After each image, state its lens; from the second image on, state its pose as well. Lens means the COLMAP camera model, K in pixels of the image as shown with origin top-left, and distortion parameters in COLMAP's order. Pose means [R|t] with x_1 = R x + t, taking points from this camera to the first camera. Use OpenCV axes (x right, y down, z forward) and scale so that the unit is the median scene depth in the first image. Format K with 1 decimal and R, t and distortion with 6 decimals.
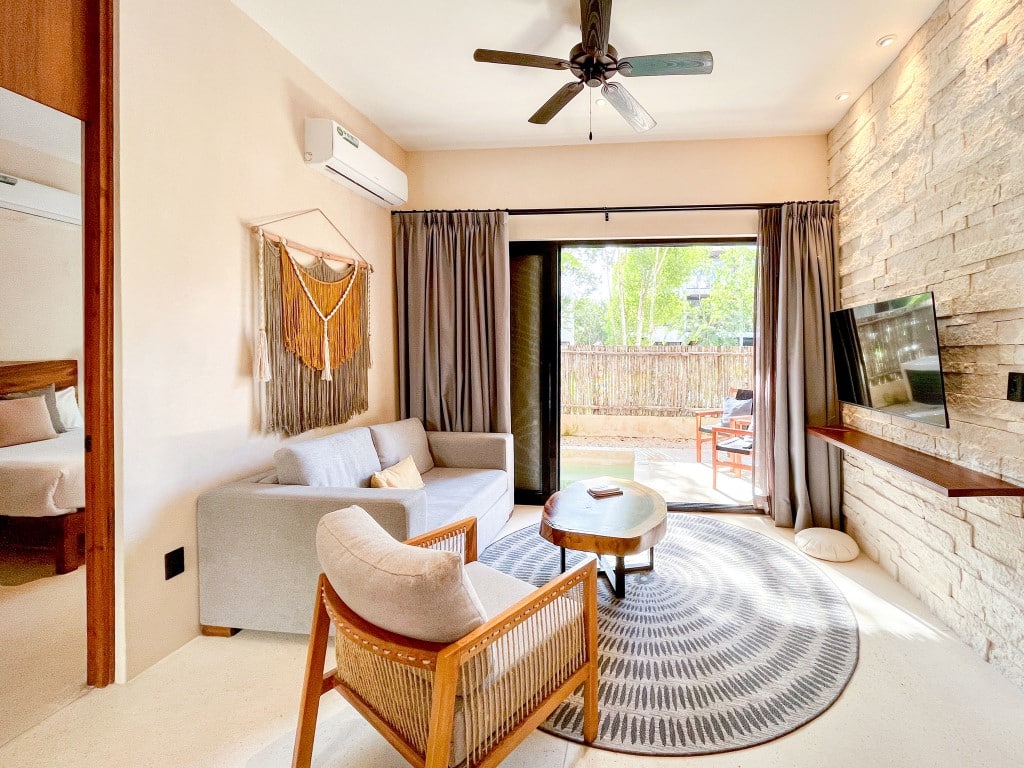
lens RADIAL K [[445.7, 0, 593.3], [0, 445.7, 361.3], [0, 0, 1]] dist [-0.001535, -0.000221]
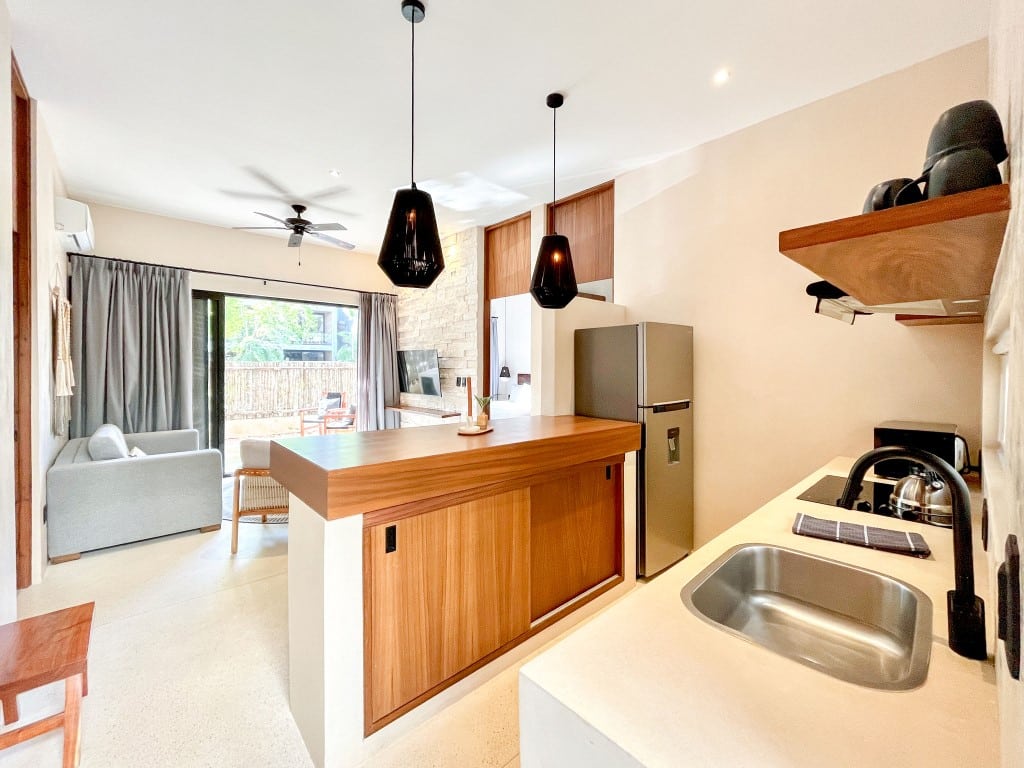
lens RADIAL K [[430.7, 0, 515.4], [0, 430.7, 356.5], [0, 0, 1]] dist [0.000152, 0.000019]
pose [[0.658048, 0.012346, 0.752874, -0.719410], [0.011890, 0.999571, -0.026784, -0.021697], [-0.752882, 0.026577, 0.657619, -0.870821]]
